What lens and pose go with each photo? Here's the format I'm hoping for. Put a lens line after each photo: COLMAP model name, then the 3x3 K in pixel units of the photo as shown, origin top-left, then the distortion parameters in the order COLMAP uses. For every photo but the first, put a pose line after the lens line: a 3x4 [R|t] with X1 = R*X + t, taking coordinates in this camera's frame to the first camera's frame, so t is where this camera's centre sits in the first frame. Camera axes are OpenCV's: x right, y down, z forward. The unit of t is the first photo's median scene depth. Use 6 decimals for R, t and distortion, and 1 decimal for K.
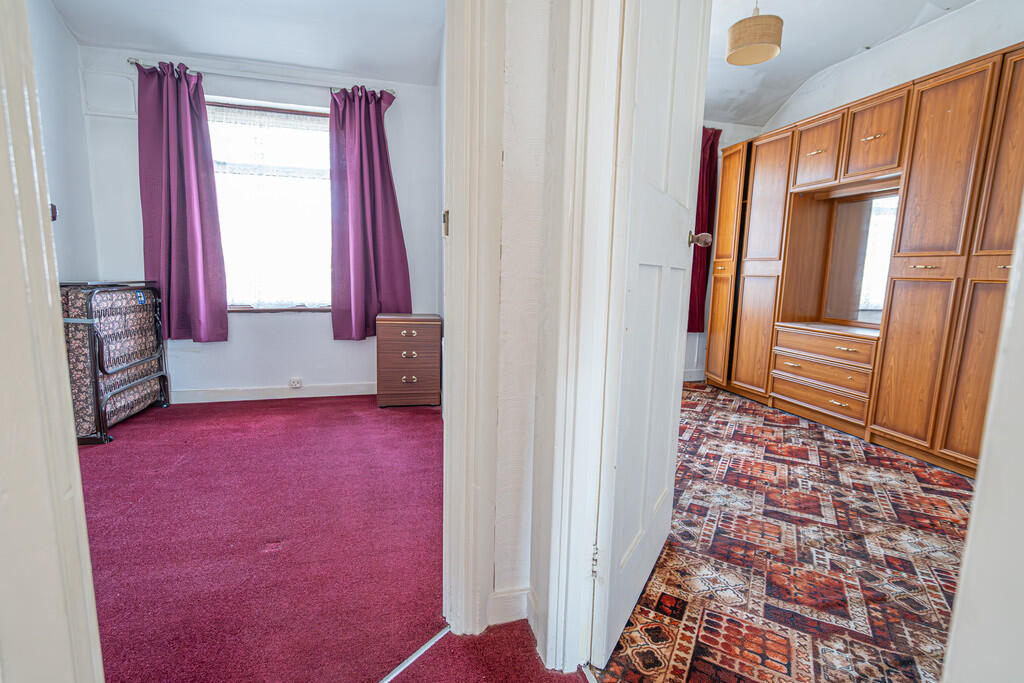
lens RADIAL K [[463.2, 0, 511.0], [0, 463.2, 338.9], [0, 0, 1]] dist [-0.000070, 0.000600]
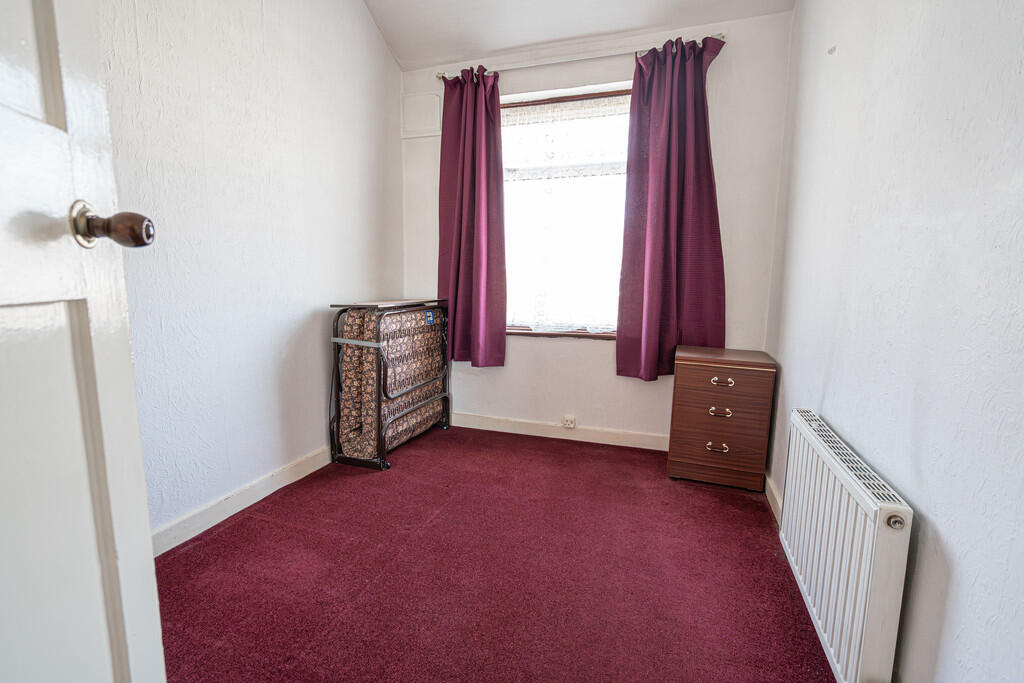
lens RADIAL K [[463.2, 0, 511.0], [0, 463.2, 338.9], [0, 0, 1]] dist [-0.000070, 0.000600]
pose [[0.829125, 0.062881, -0.555516, -0.109615], [-0.069925, 0.997516, 0.008548, -0.061575], [0.554674, 0.031757, 0.831462, 0.273801]]
